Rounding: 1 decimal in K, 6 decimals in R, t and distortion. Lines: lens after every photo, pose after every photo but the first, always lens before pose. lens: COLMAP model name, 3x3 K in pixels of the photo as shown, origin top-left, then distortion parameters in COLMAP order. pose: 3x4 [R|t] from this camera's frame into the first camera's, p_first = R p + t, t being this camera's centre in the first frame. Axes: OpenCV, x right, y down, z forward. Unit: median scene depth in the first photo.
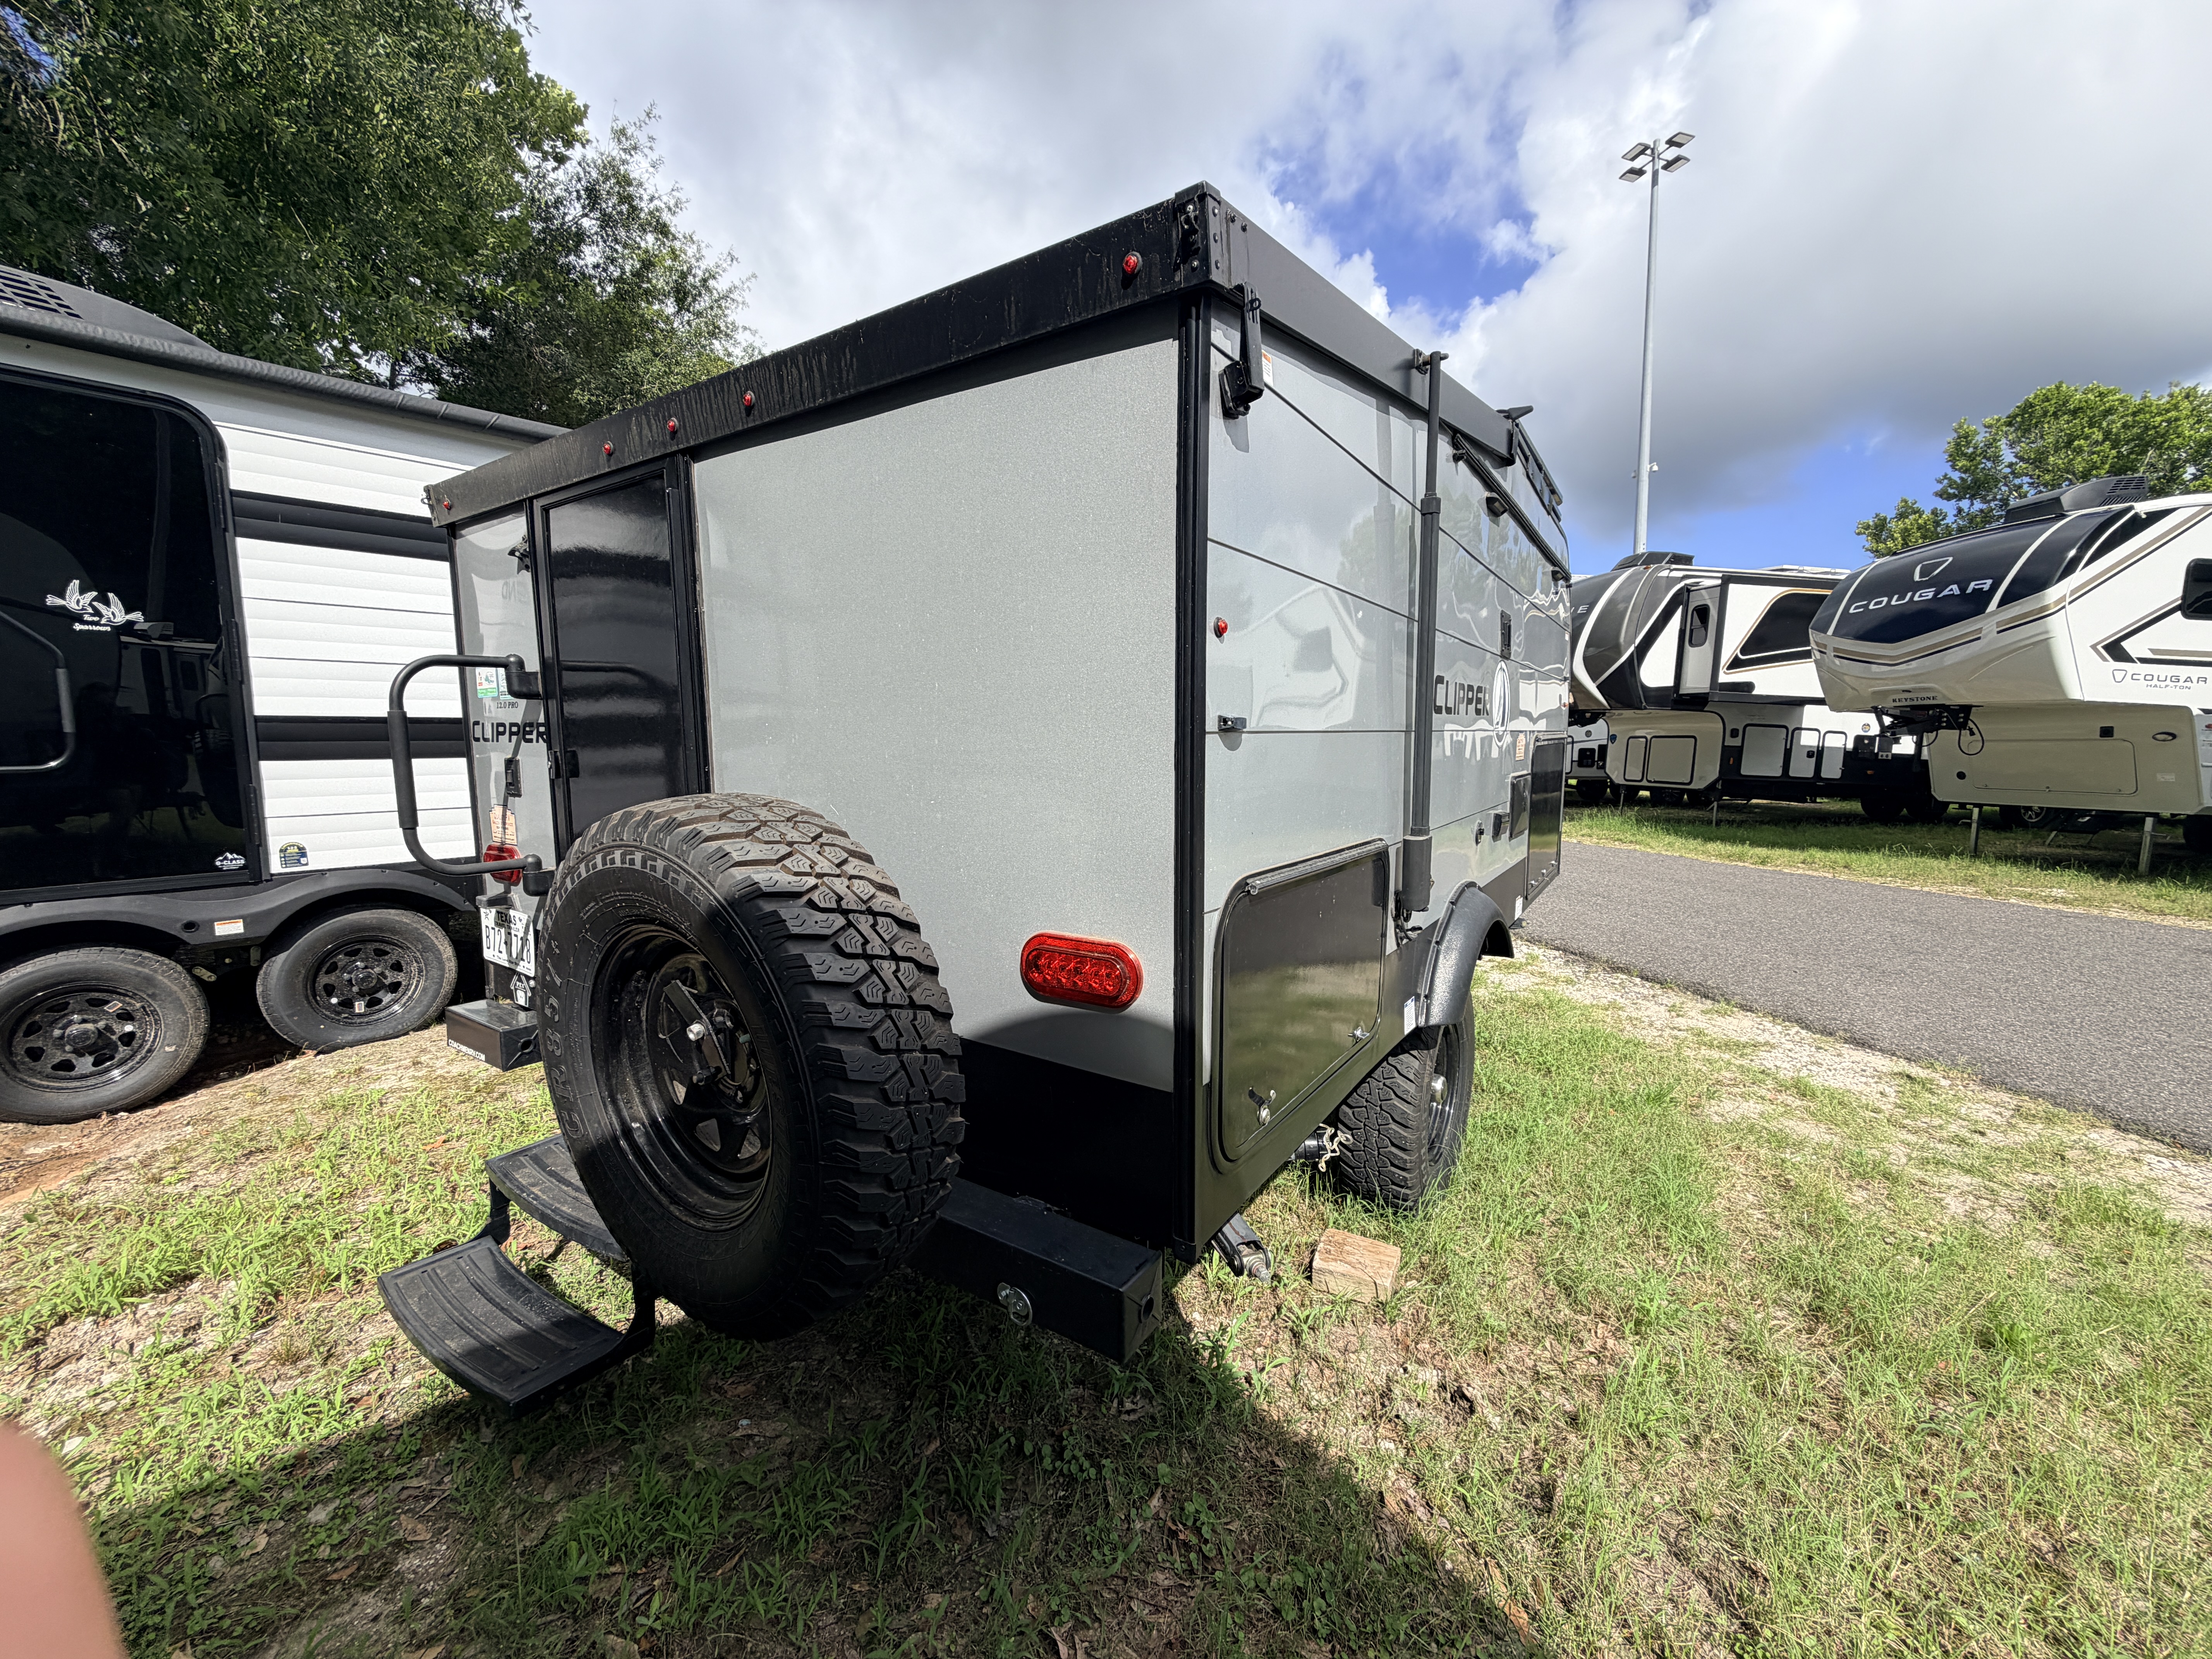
lens RADIAL K [[885.2, 0, 1101.7], [0, 885.2, 827.9], [0, 0, 1]] dist [-0.001216, 0.000097]
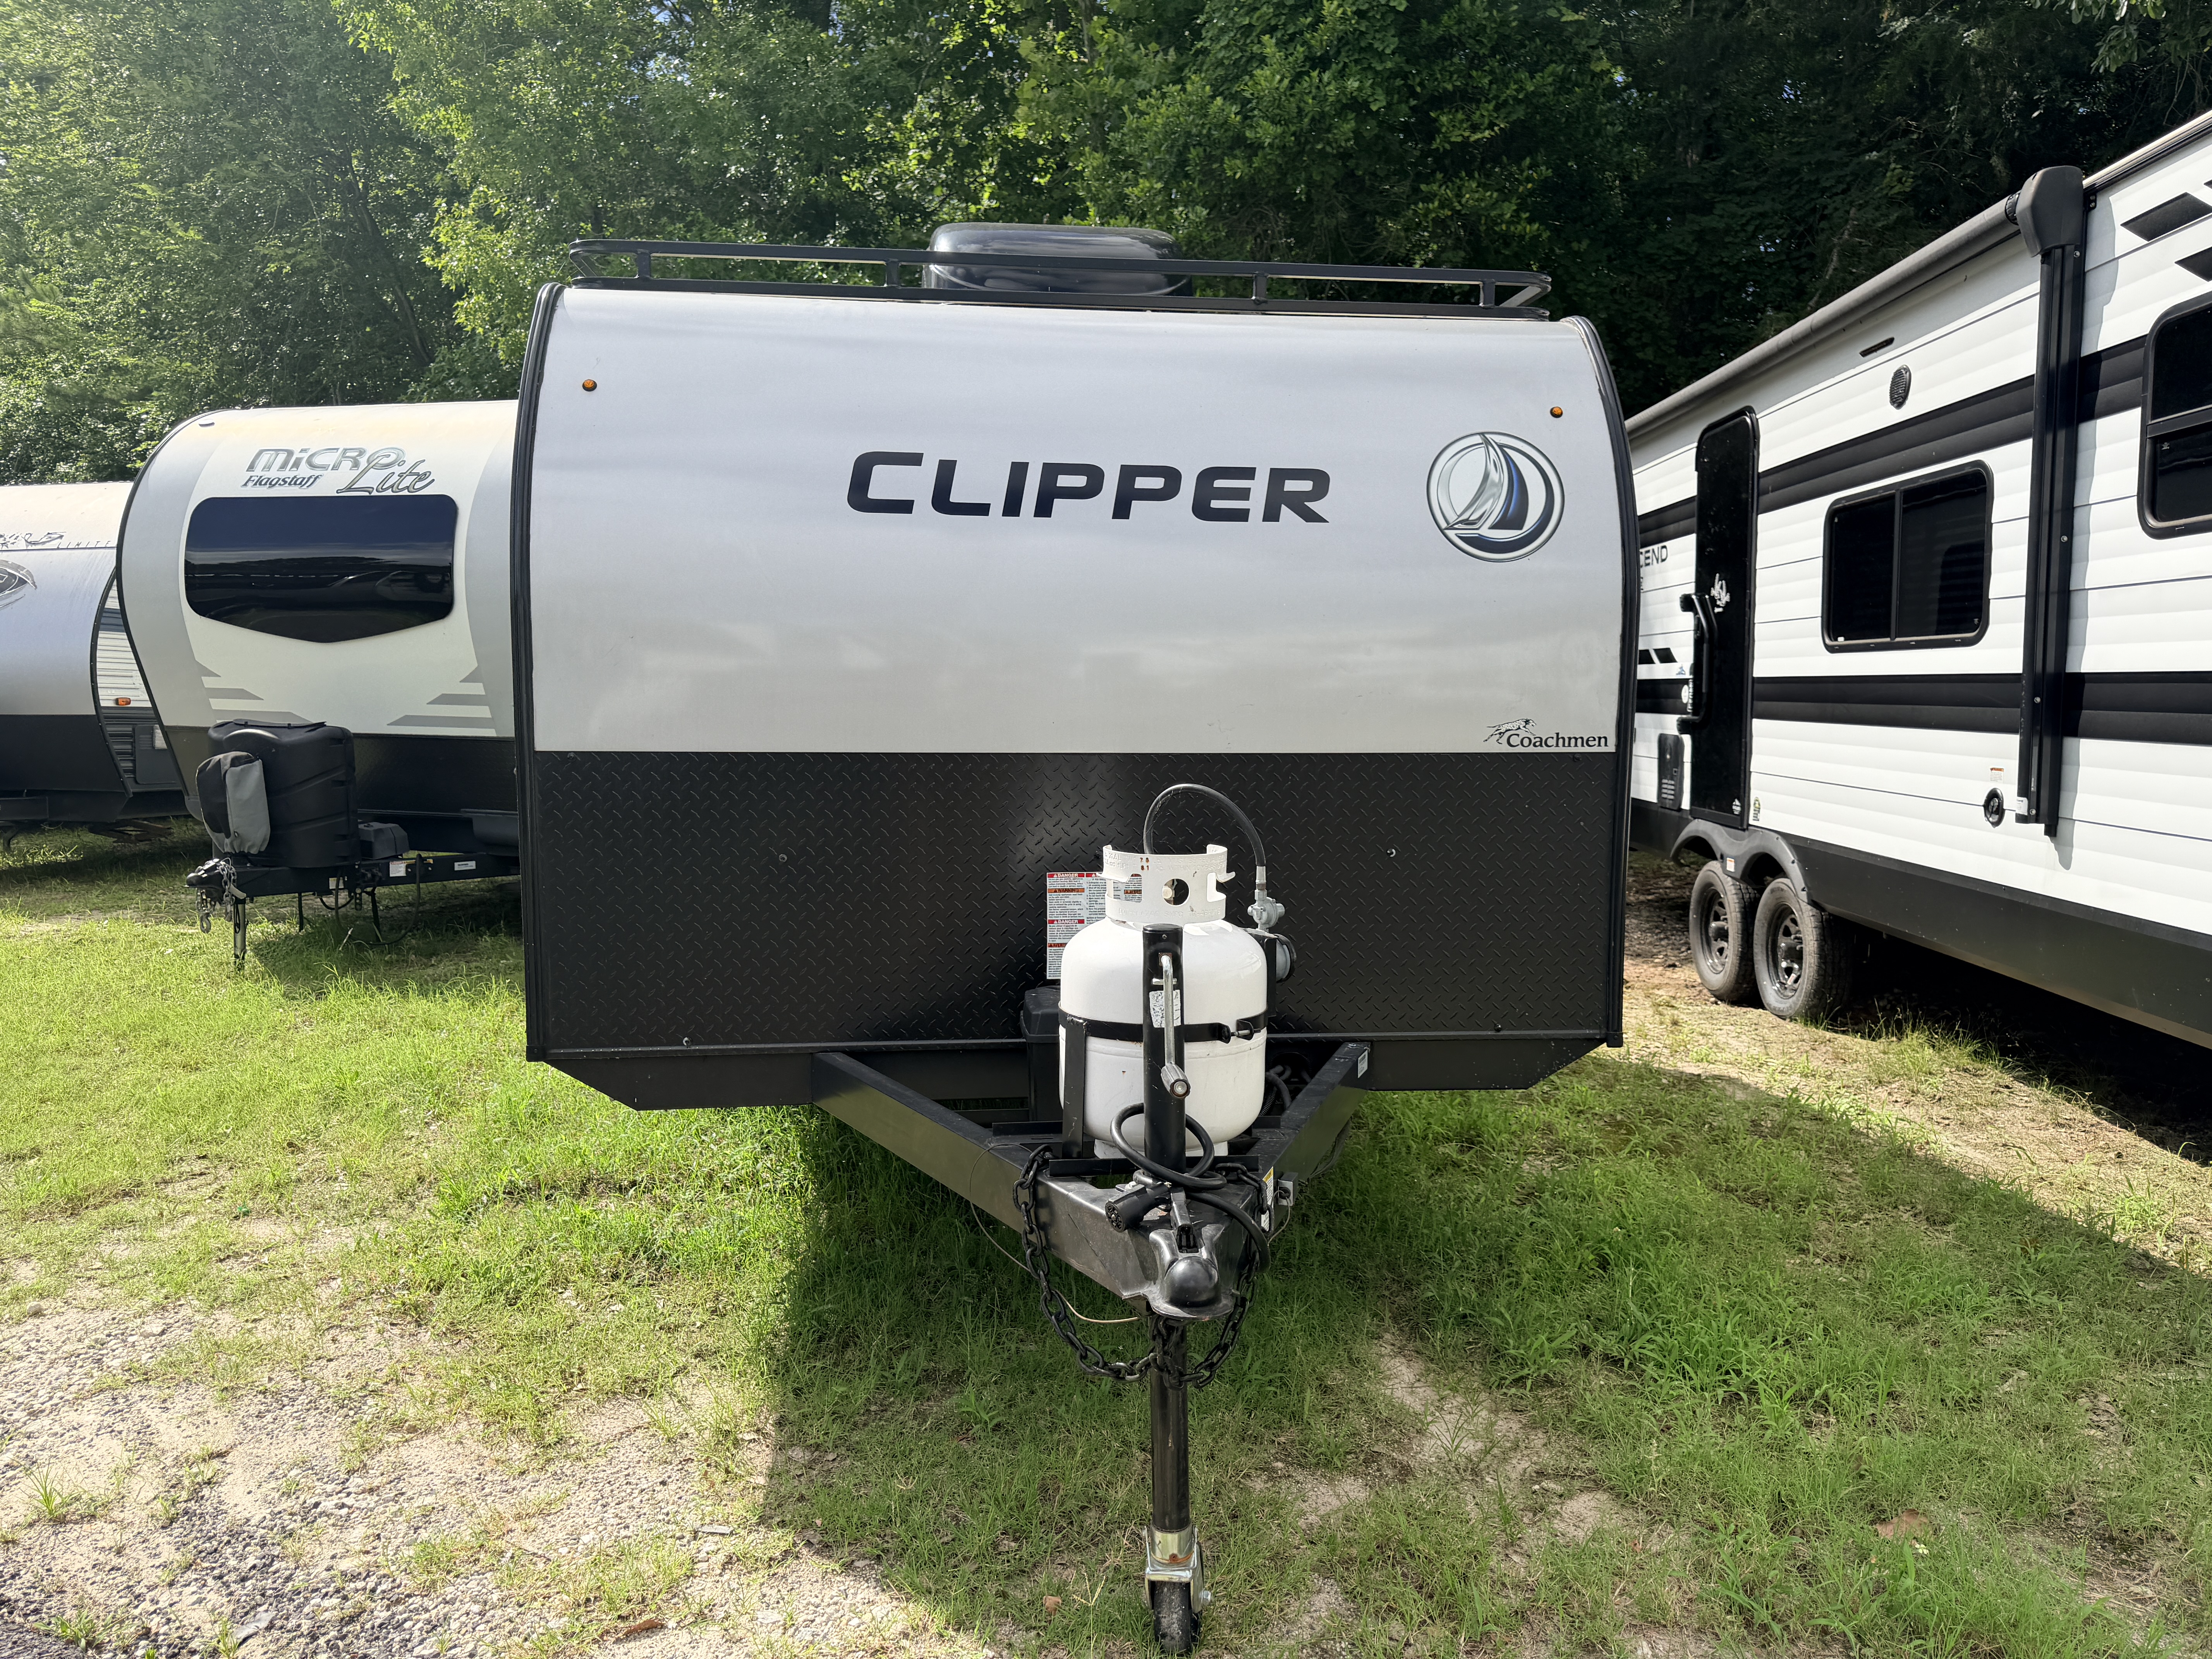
lens RADIAL K [[1539.3, 0, 1106.0], [0, 1539.3, 829.5], [0, 0, 1]] dist [0.058597, -0.047052]
pose [[-0.760776, 0.058783, -0.646347, 0.952590], [-0.074300, 0.981454, 0.176714, -0.234810], [0.644748, 0.182463, -0.742299, 2.066266]]
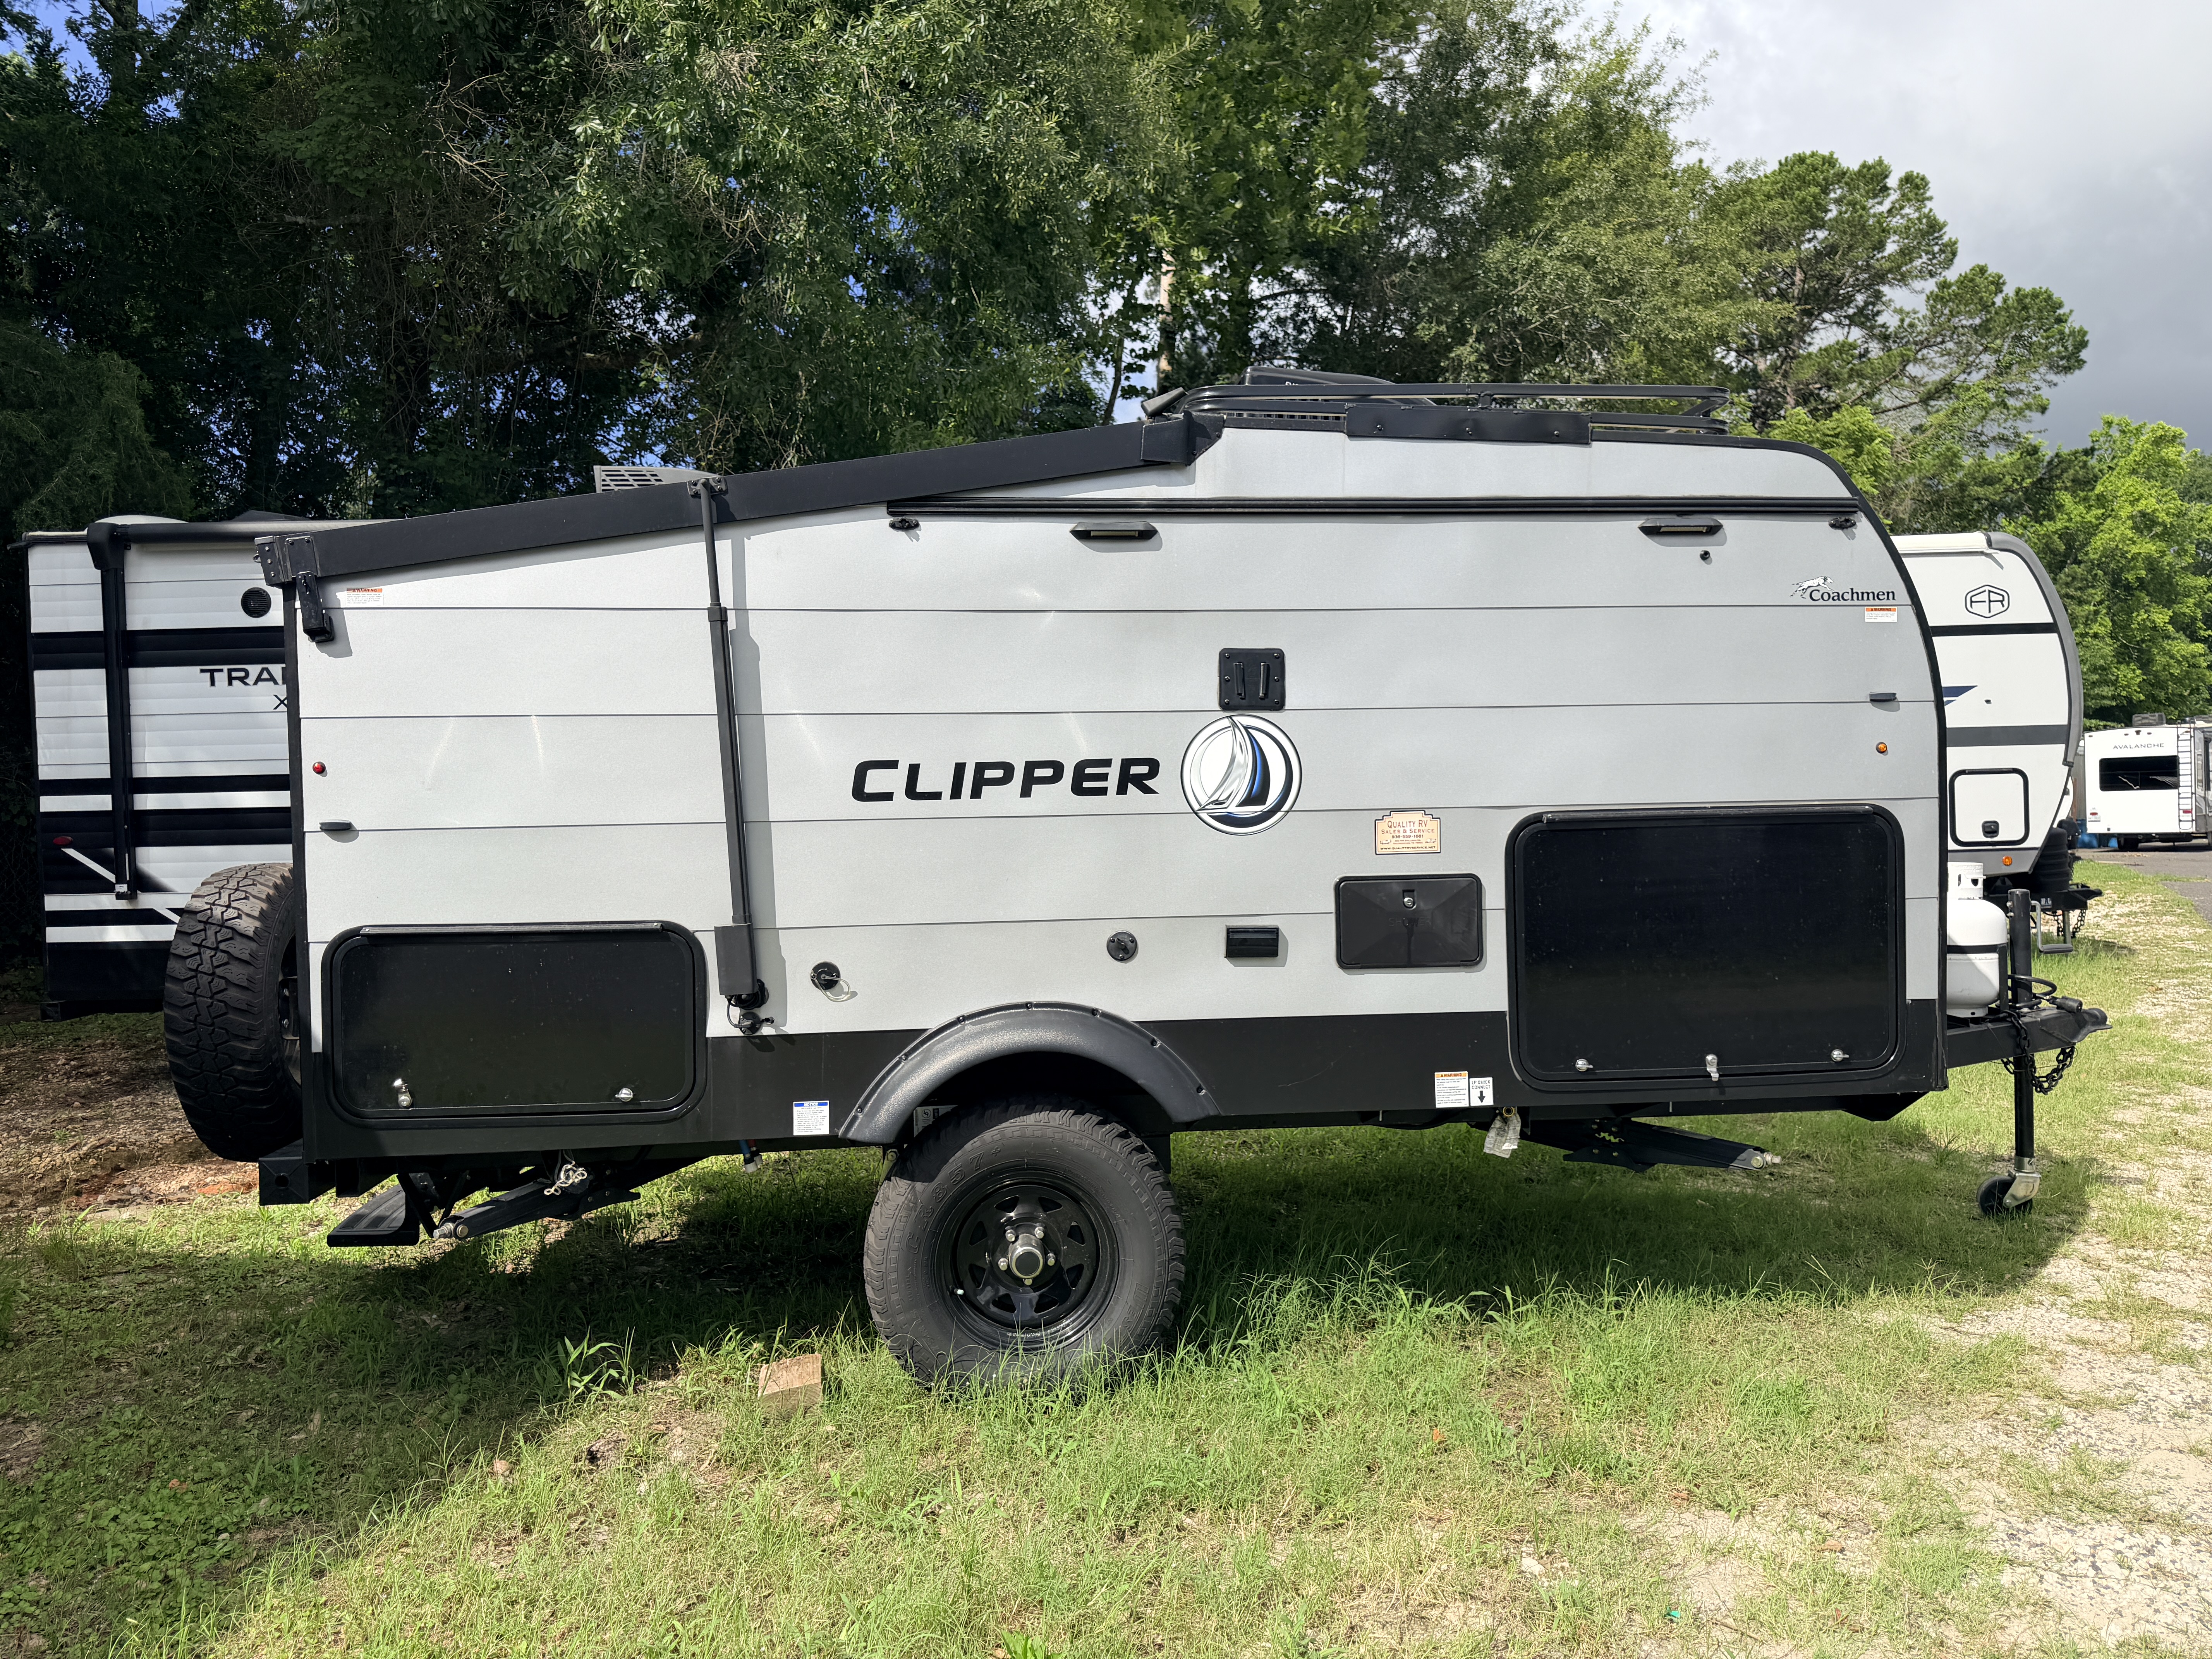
lens RADIAL K [[1529.5, 0, 1093.0], [0, 1529.5, 851.3], [0, 0, 1]] dist [0.102244, -0.150035]
pose [[0.623770, 0.015072, -0.781462, 1.110014], [-0.065191, 0.997334, -0.032801, -0.024352], [0.778884, 0.071405, 0.623090, 0.112090]]
